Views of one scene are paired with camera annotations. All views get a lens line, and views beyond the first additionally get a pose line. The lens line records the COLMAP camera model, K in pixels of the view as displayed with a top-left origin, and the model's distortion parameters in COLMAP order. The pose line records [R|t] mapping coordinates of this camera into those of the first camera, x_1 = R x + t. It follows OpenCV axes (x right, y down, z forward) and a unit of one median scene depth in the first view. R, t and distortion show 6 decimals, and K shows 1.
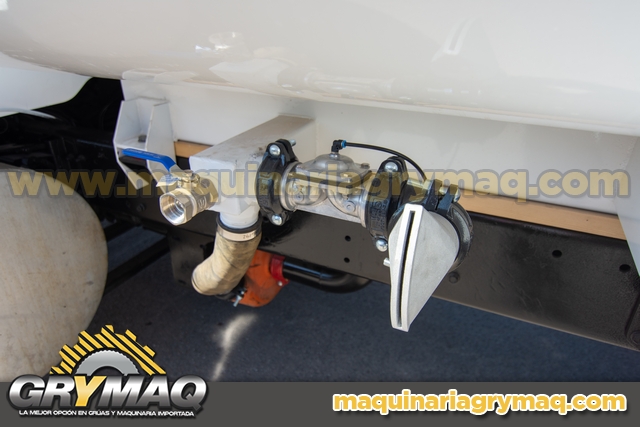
lens RADIAL K [[437.6, 0, 320.0], [0, 437.6, 213.5], [0, 0, 1]] dist [-0.013237, -0.002520]
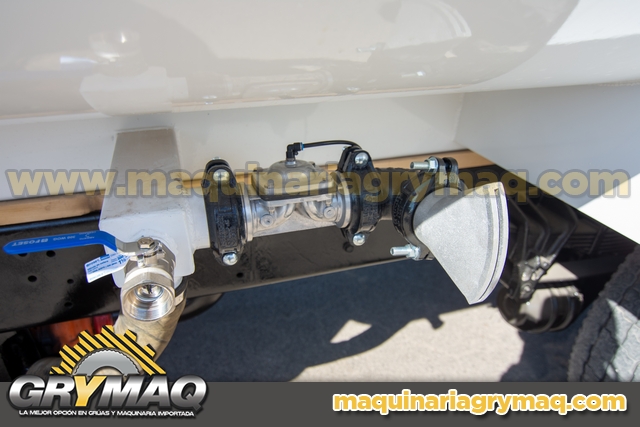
lens RADIAL K [[437.6, 0, 320.0], [0, 437.6, 213.5], [0, 0, 1]] dist [-0.013237, -0.002520]
pose [[0.738476, -0.335674, 0.584787, -0.390594], [0.307384, 0.939509, 0.151121, -0.126969], [-0.600140, 0.068155, 0.796986, 0.240774]]
